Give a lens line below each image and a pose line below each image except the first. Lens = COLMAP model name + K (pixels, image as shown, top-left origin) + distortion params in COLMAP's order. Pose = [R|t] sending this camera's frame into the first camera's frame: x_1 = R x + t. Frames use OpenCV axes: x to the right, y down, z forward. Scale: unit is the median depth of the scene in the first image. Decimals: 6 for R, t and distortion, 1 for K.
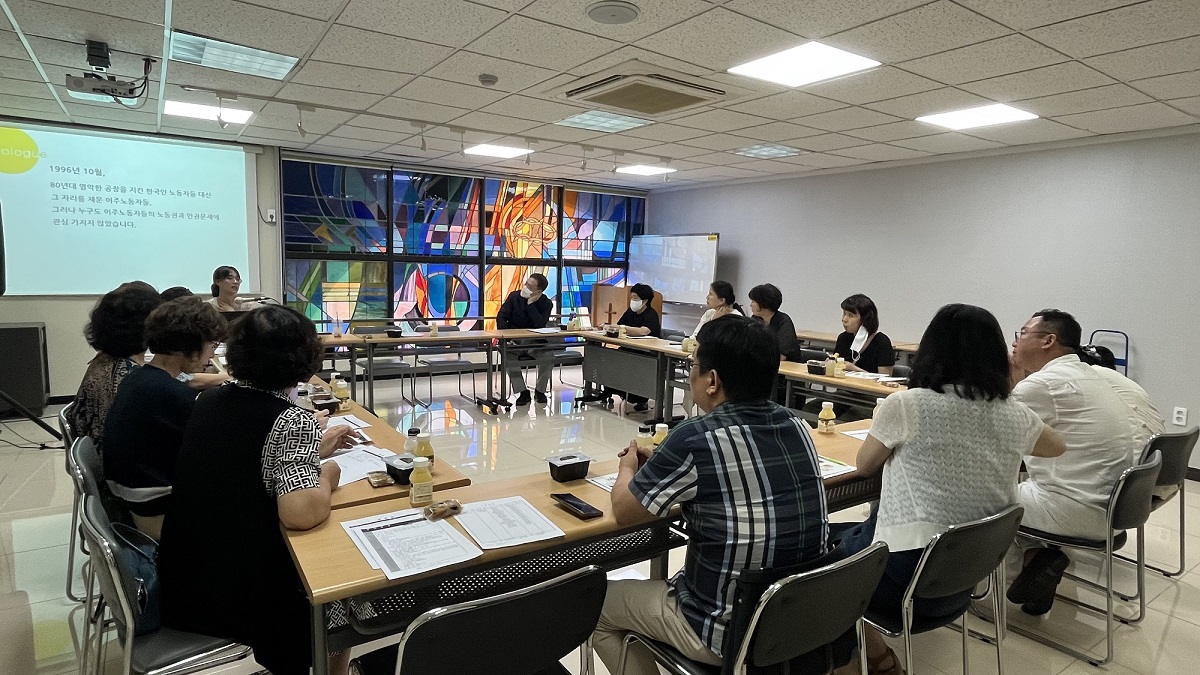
lens RADIAL K [[651.2, 0, 589.3], [0, 651.2, 340.7], [0, 0, 1]] dist [-0.003966, -0.000438]
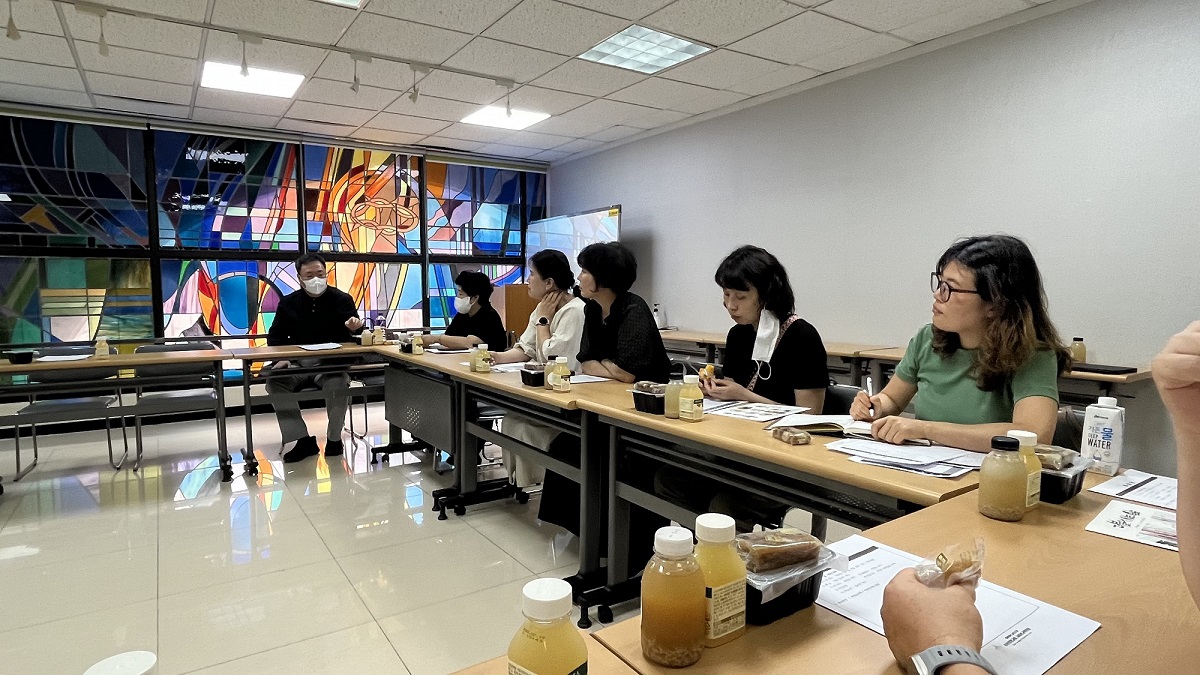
lens RADIAL K [[651.2, 0, 589.3], [0, 651.2, 340.7], [0, 0, 1]] dist [-0.003966, -0.000438]
pose [[0.999438, -0.032350, -0.008763, 0.161890], [0.032021, 0.998861, -0.035379, 0.008322], [0.009898, 0.035079, 0.999336, 0.279672]]
